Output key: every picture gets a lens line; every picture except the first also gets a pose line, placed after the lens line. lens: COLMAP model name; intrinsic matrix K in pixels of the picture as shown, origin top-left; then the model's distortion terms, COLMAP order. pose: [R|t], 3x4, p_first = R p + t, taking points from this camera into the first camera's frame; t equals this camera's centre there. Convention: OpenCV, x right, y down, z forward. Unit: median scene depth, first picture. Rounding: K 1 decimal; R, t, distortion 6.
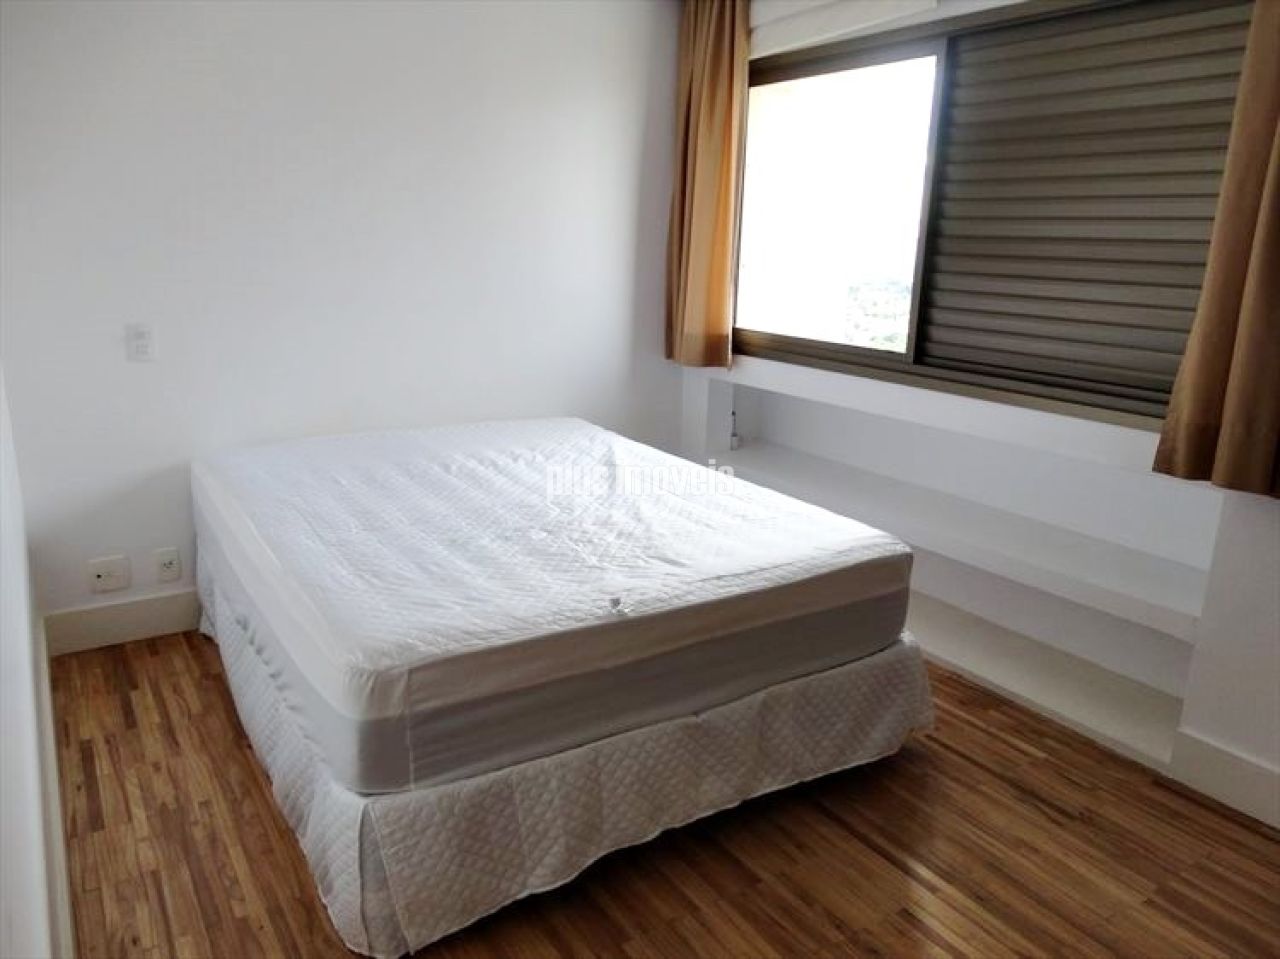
lens RADIAL K [[933.0, 0, 640.0], [0, 933.0, 479.5], [0, 0, 1]] dist [-0.008666, 0.004191]
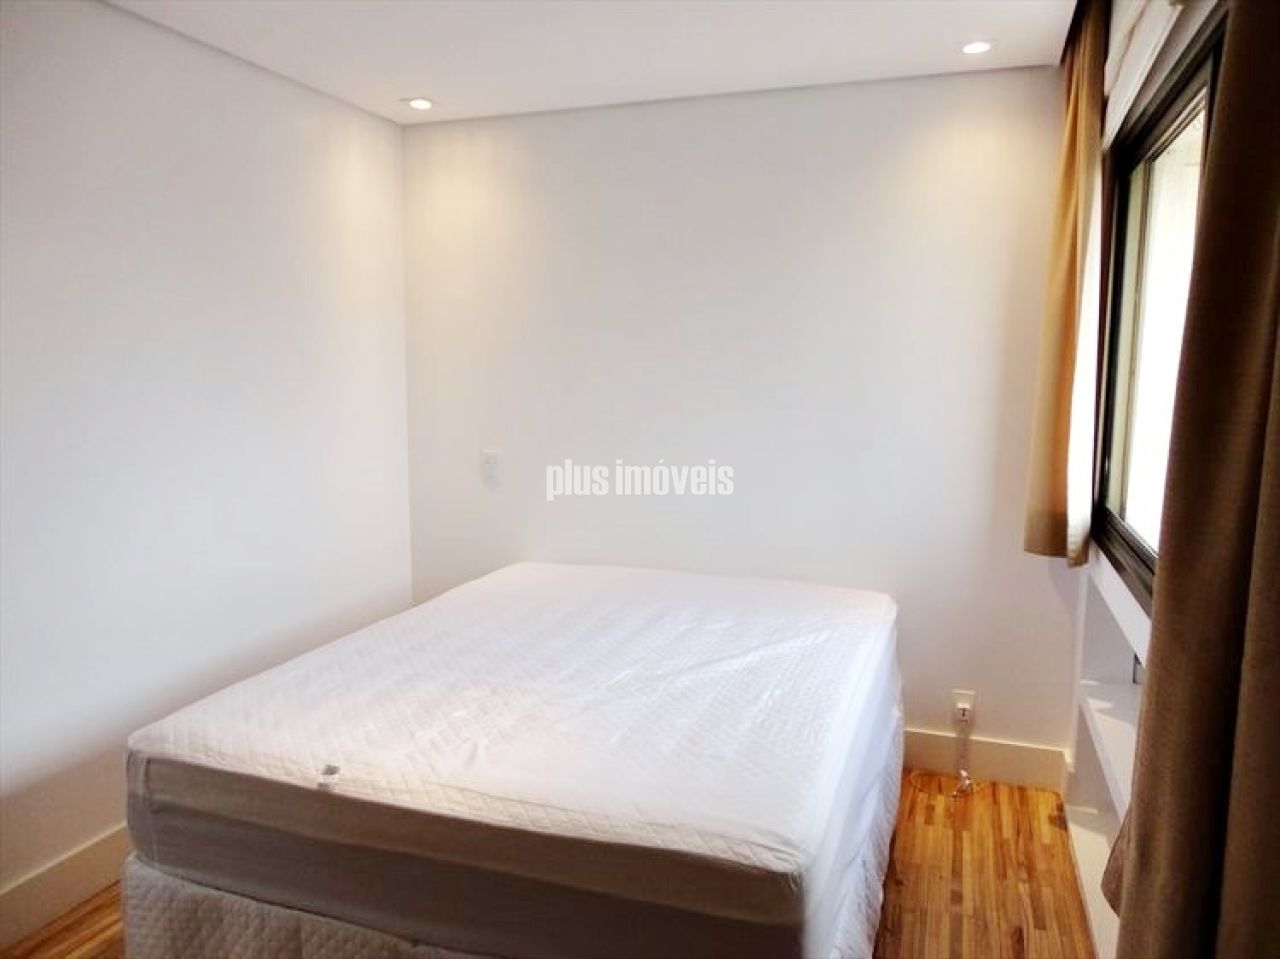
lens RADIAL K [[933.0, 0, 640.0], [0, 933.0, 479.5], [0, 0, 1]] dist [-0.008666, 0.004191]
pose [[0.599741, 0.069624, -0.797160, 0.906709], [-0.178581, 0.982728, -0.048524, -0.168821], [0.780013, 0.171460, 0.601815, 0.646576]]
